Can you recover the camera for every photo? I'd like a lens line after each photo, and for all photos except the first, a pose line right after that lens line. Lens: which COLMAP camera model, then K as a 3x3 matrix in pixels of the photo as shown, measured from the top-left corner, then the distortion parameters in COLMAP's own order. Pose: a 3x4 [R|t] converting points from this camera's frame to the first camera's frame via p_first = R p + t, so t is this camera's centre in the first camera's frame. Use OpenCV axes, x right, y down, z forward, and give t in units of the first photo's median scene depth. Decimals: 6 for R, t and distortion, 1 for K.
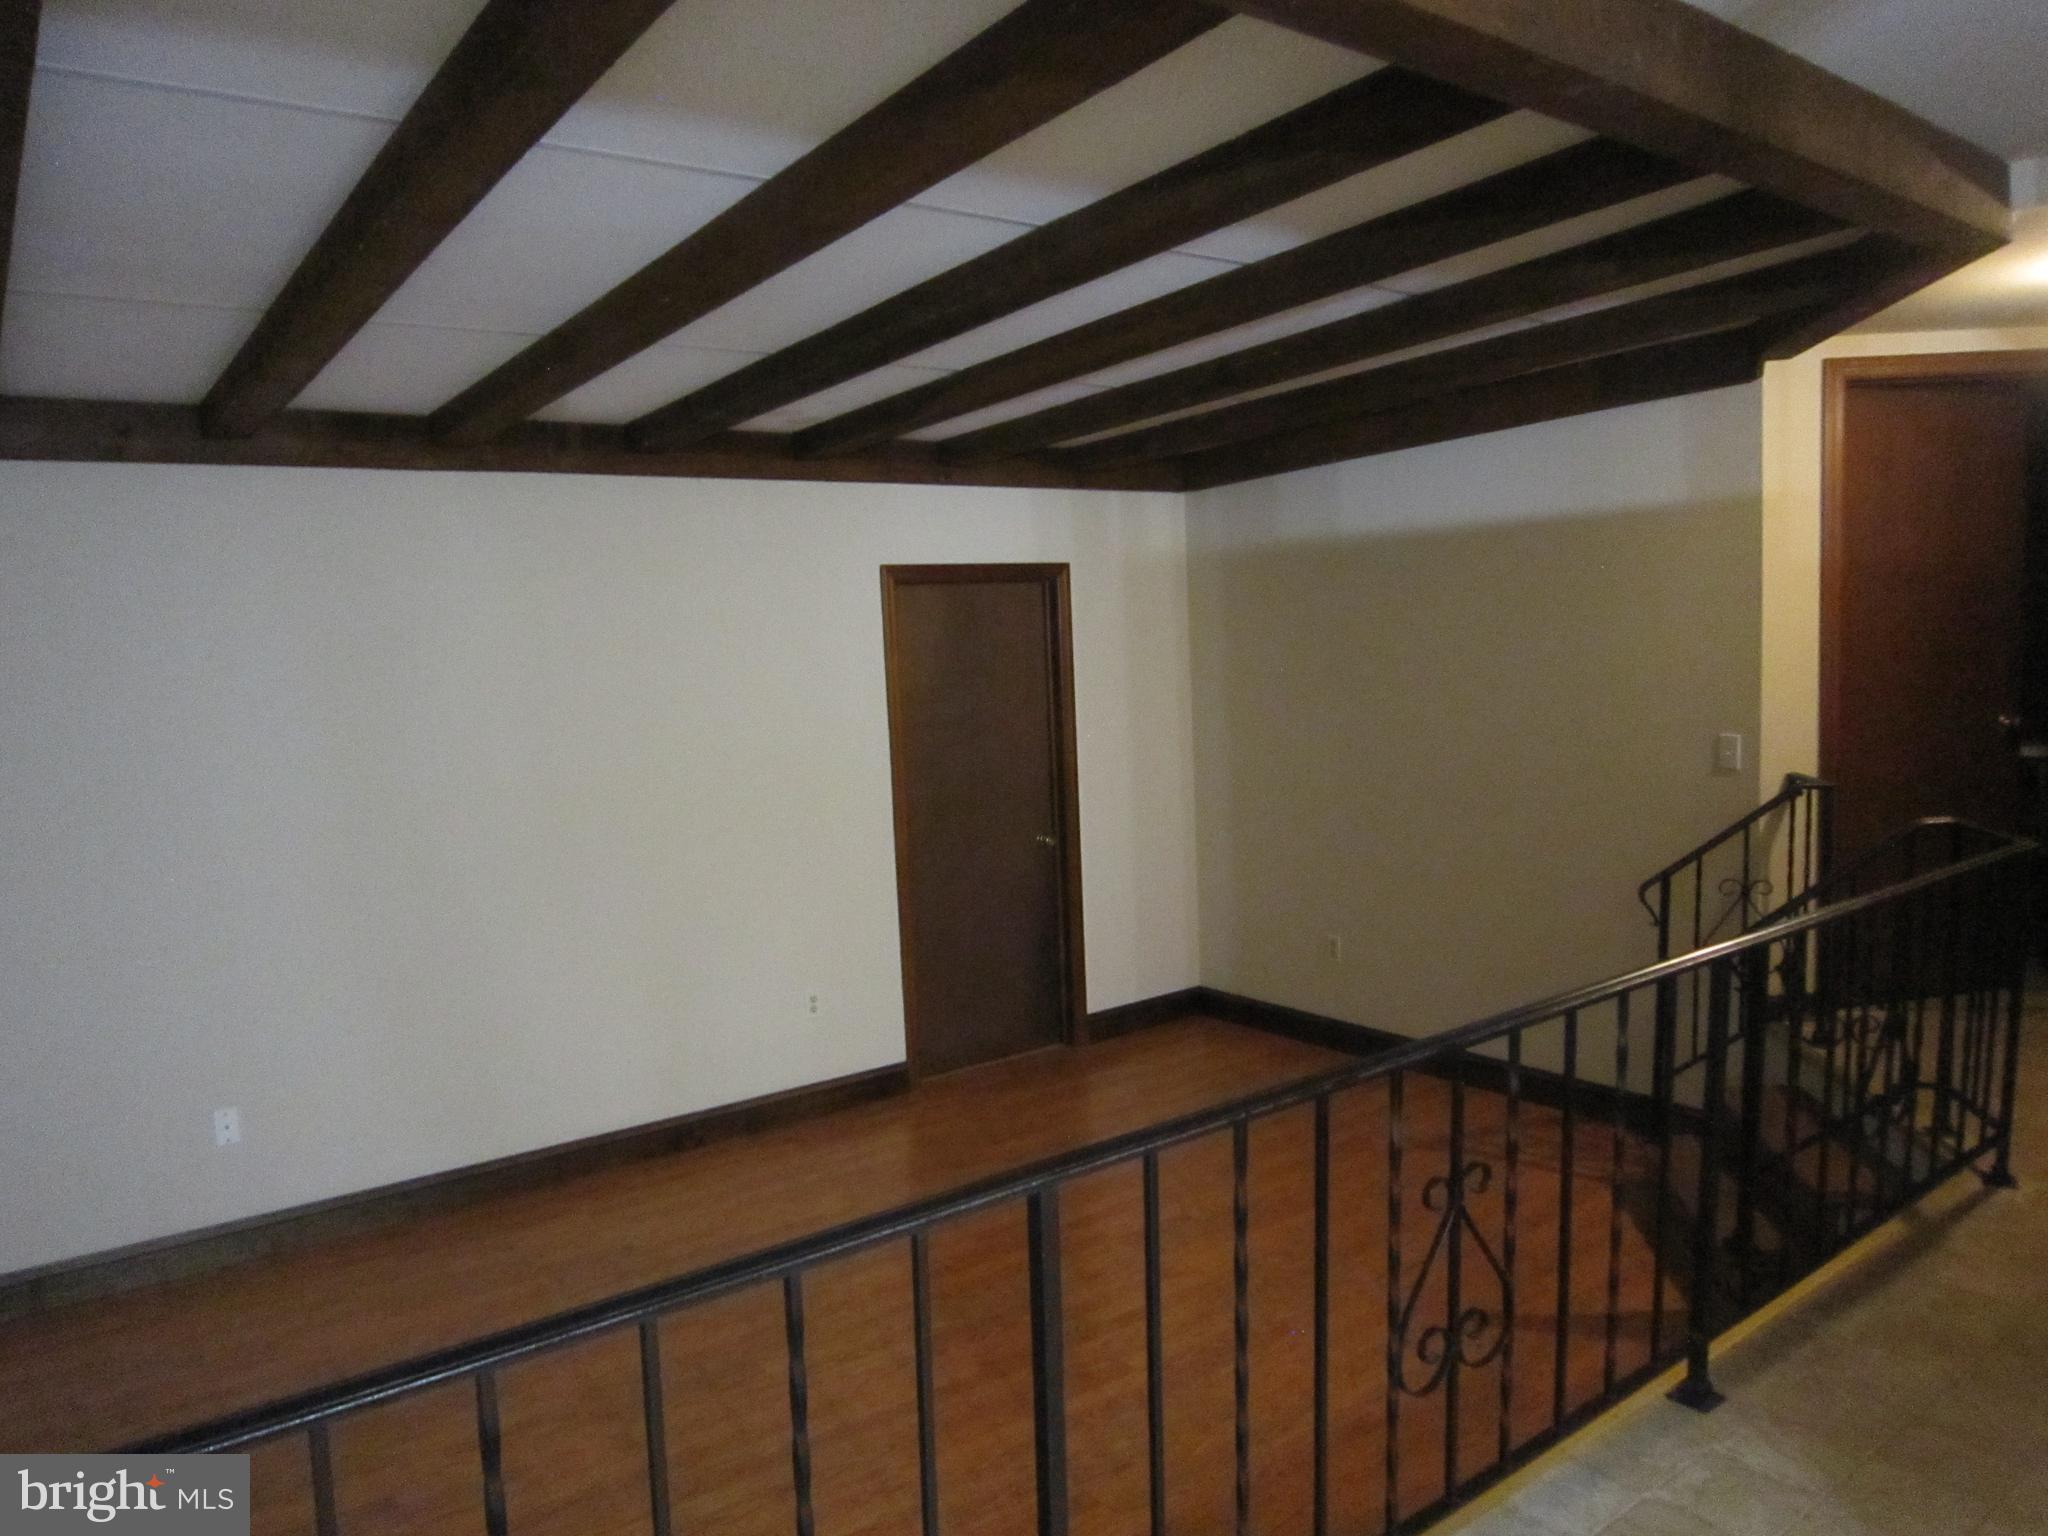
lens RADIAL K [[1458.5, 0, 1022.6], [0, 1458.5, 773.8], [0, 0, 1]] dist [-0.047617, 0.018097]
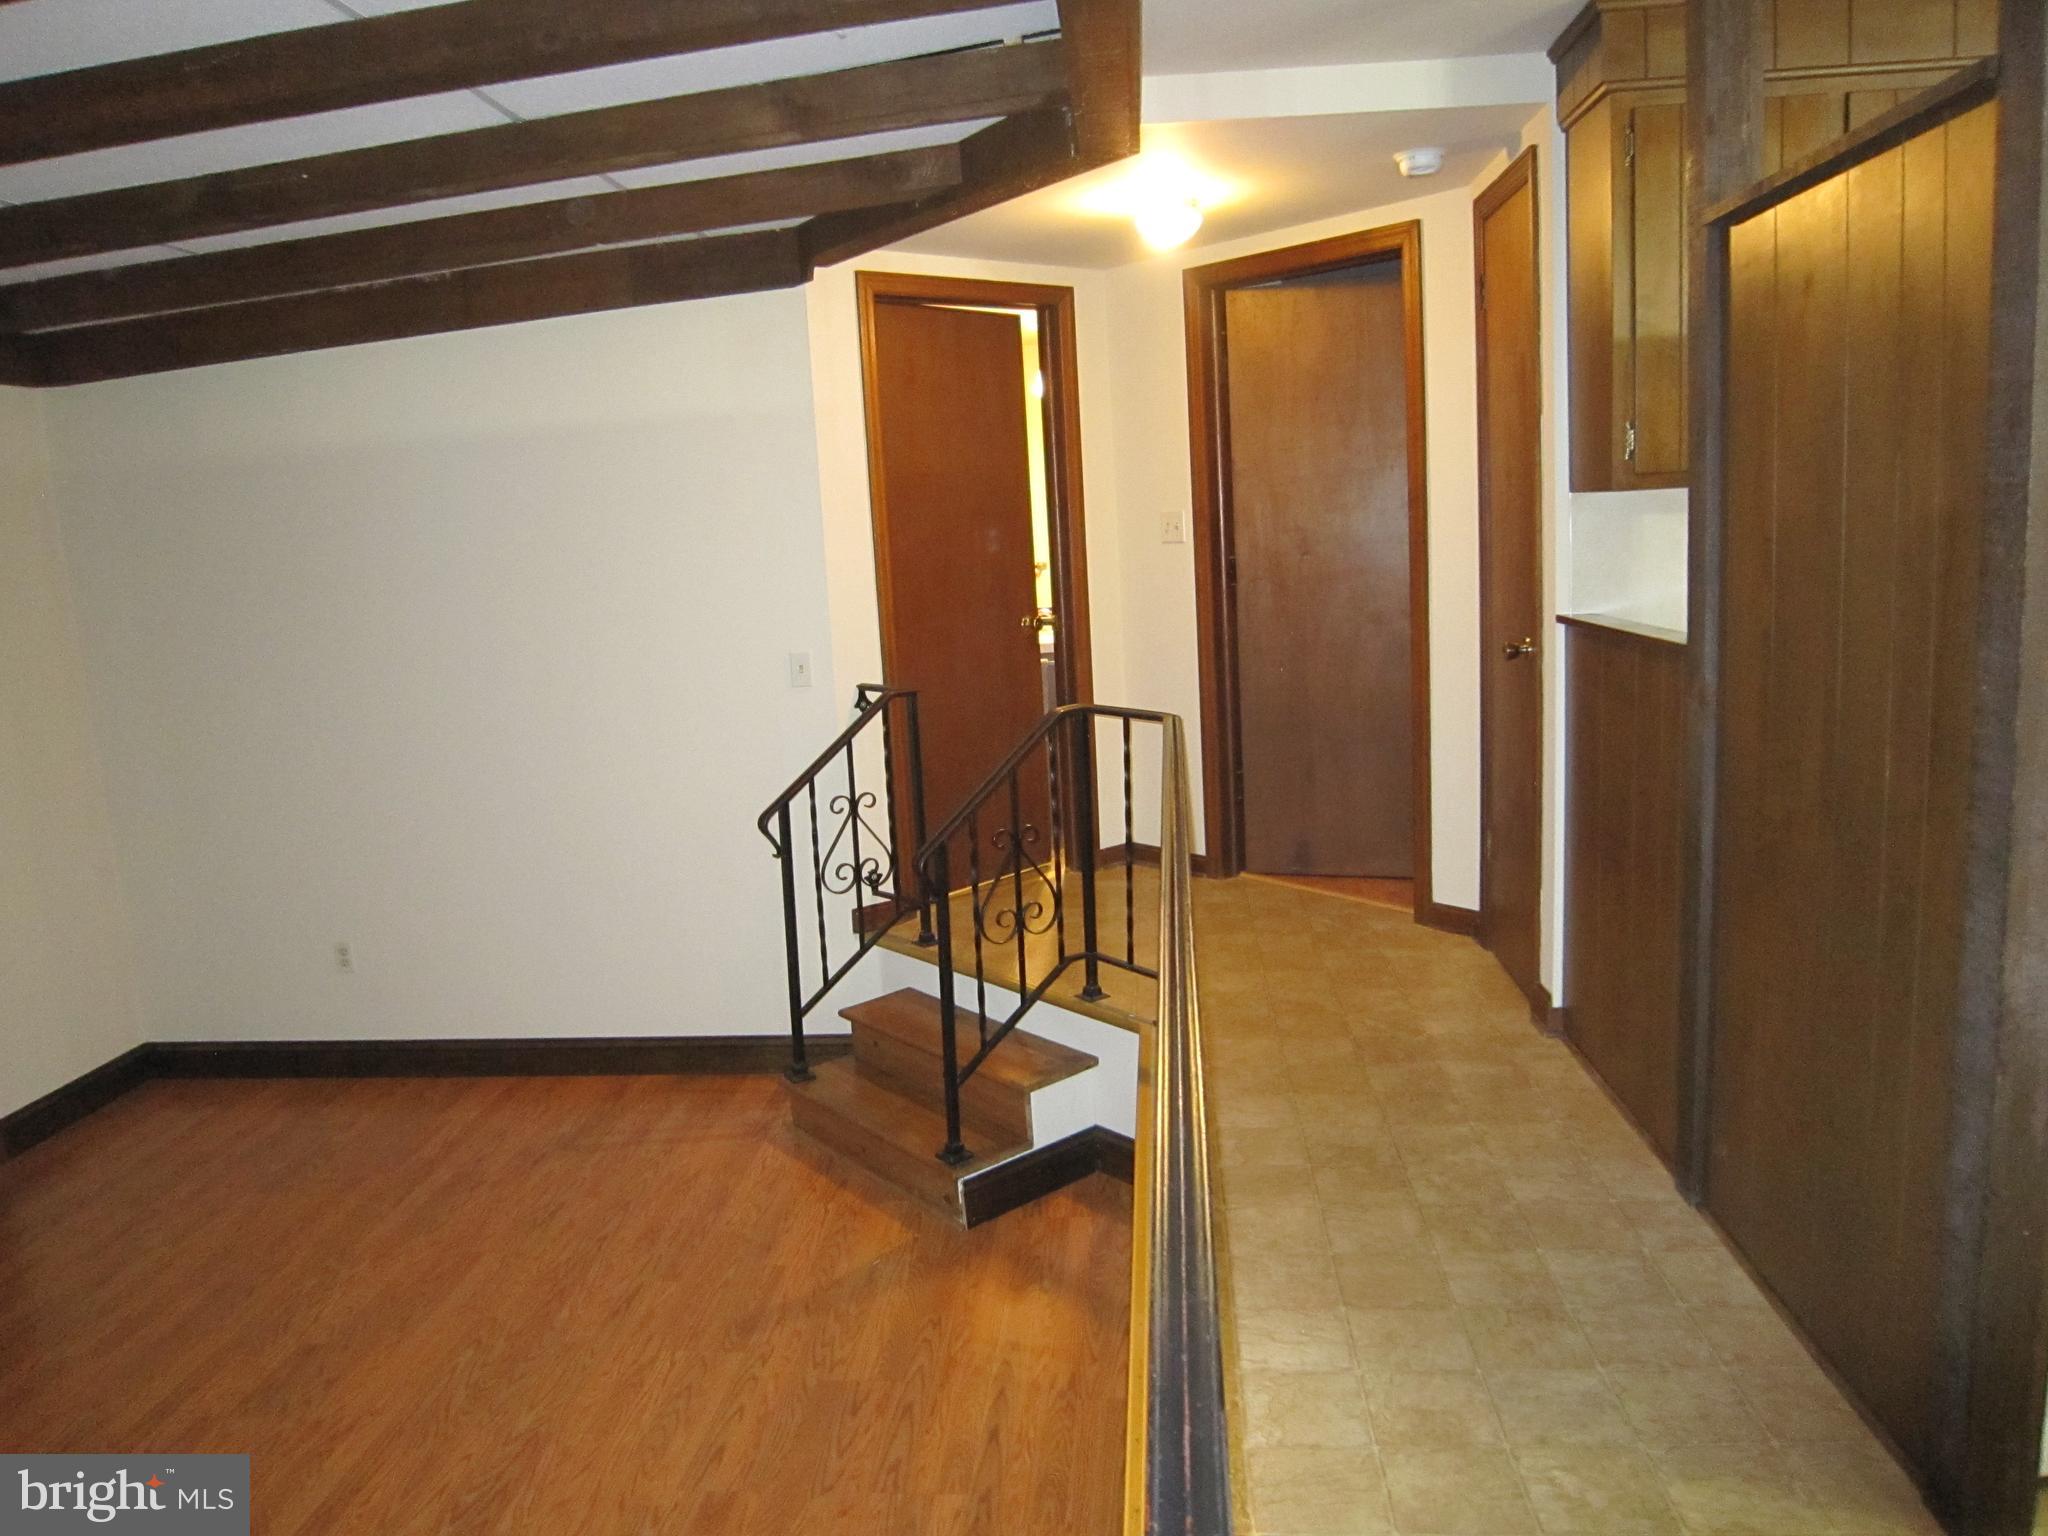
lens RADIAL K [[1458.5, 0, 1020.8], [0, 1458.5, 775.3], [0, 0, 1]] dist [-0.047617, 0.018097]
pose [[0.685367, -0.126780, 0.717077, -0.140593], [0.105674, 0.991620, 0.074318, -0.002173], [-0.720490, 0.024841, 0.693020, 0.237814]]
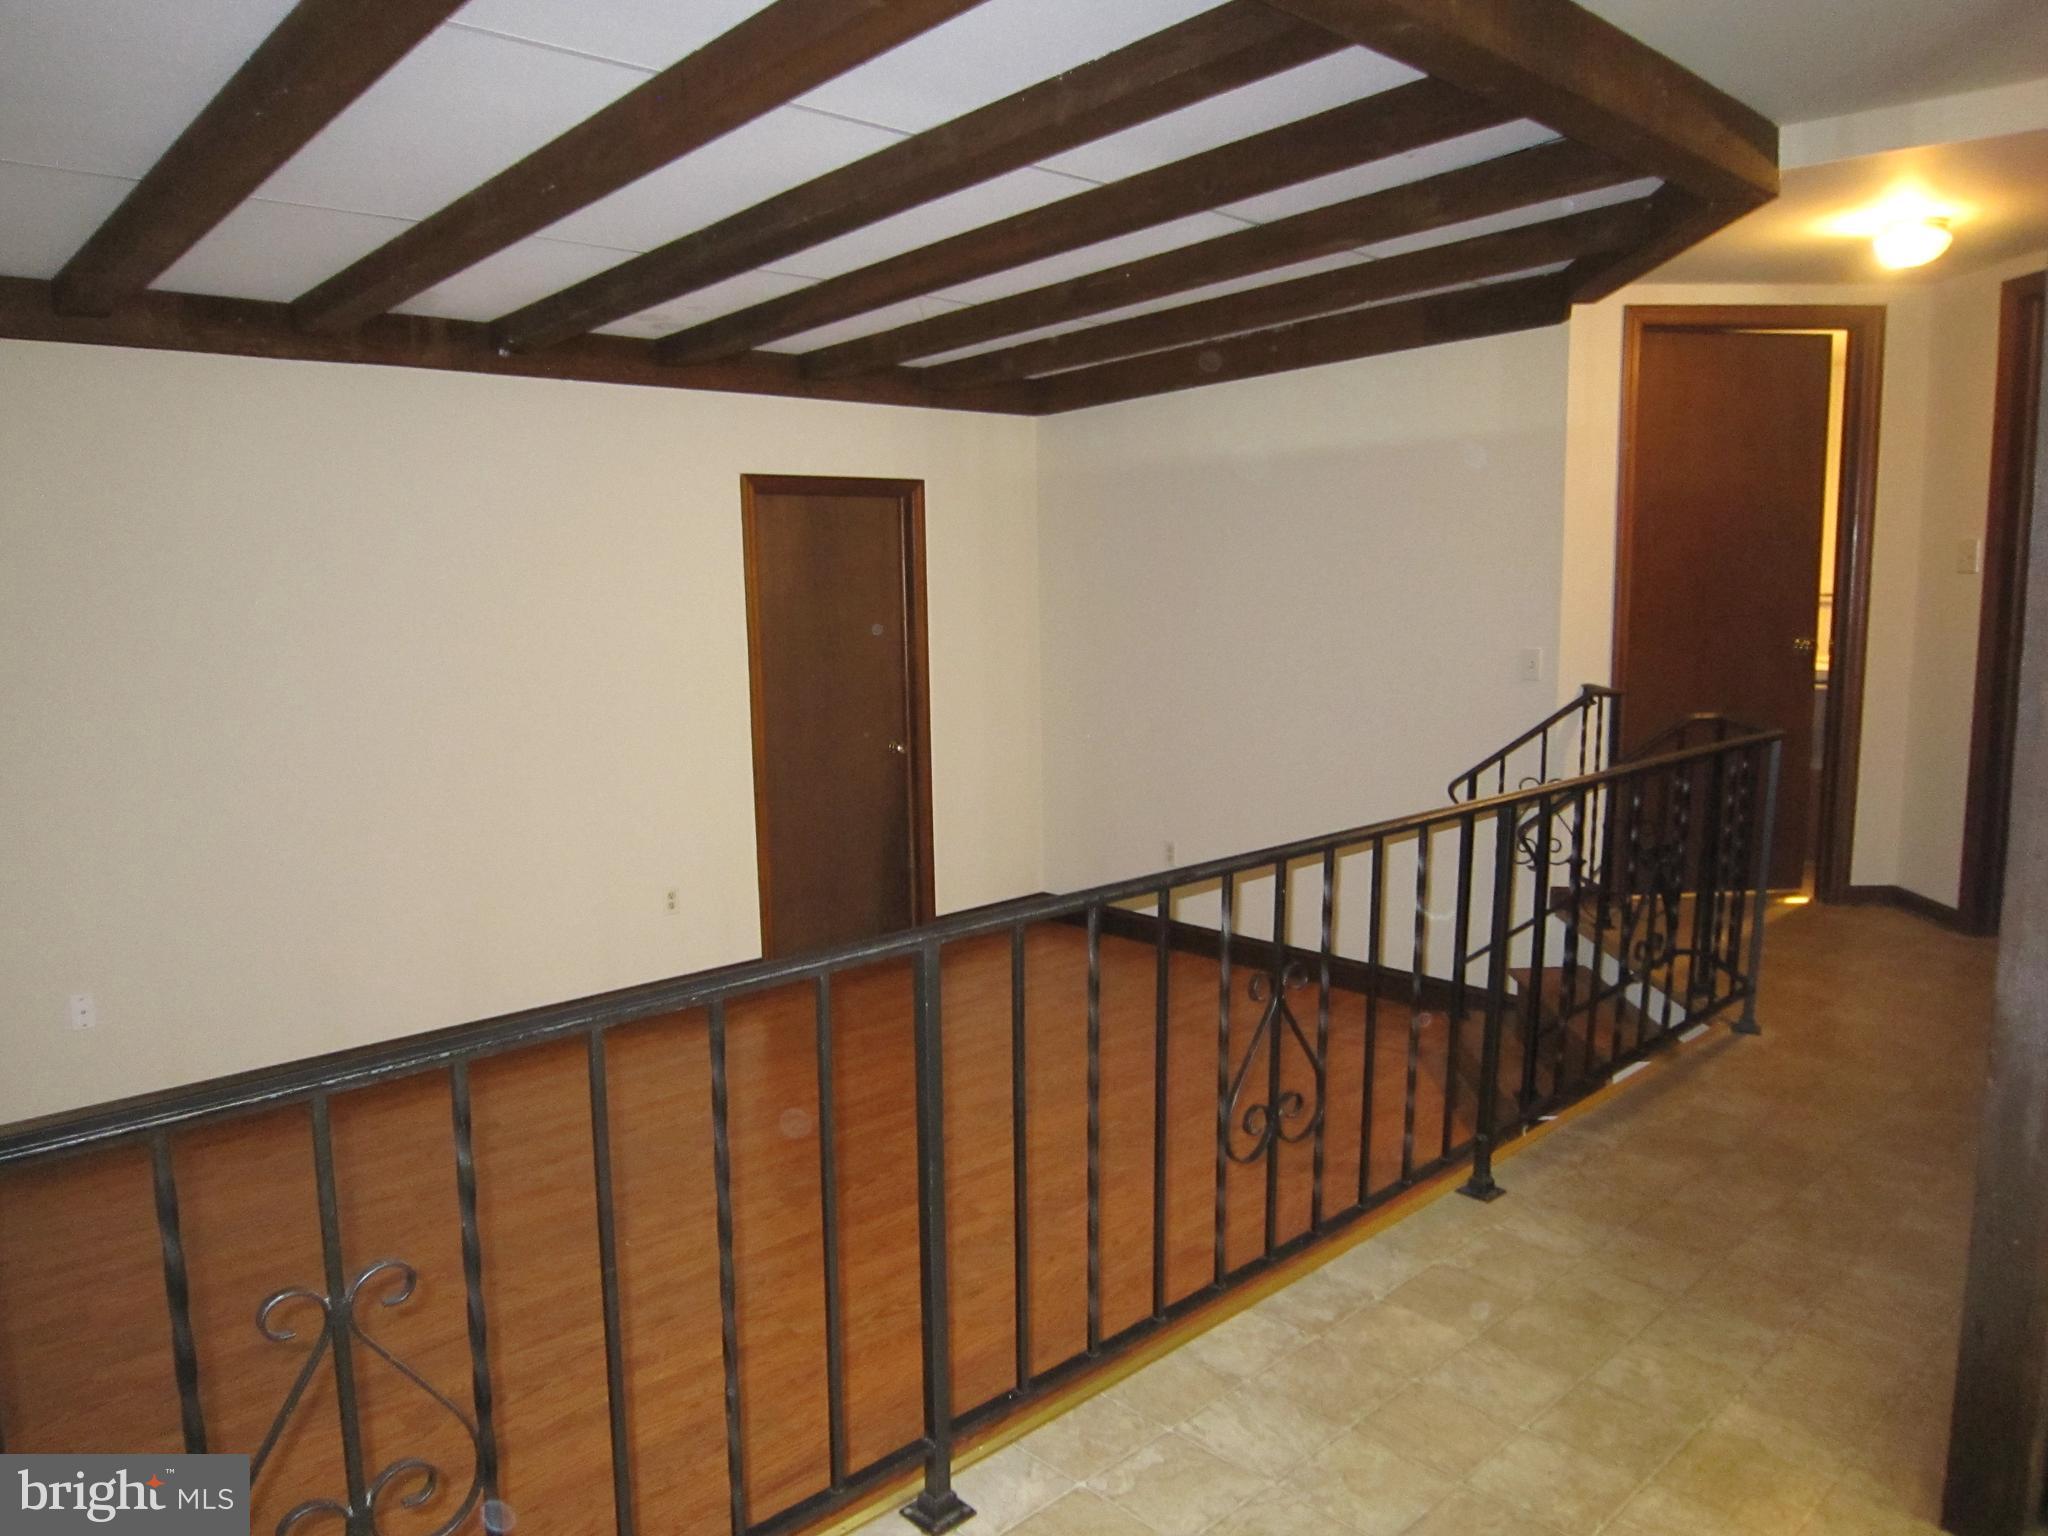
lens RADIAL K [[1458.5, 0, 1019.5], [0, 1458.5, 772.5], [0, 0, 1]] dist [-0.047617, 0.018097]
pose [[0.994090, 0.010220, 0.108078, -0.015483], [-0.014335, 0.999199, 0.037366, 0.035409], [-0.107610, -0.038695, 0.993440, -0.057876]]
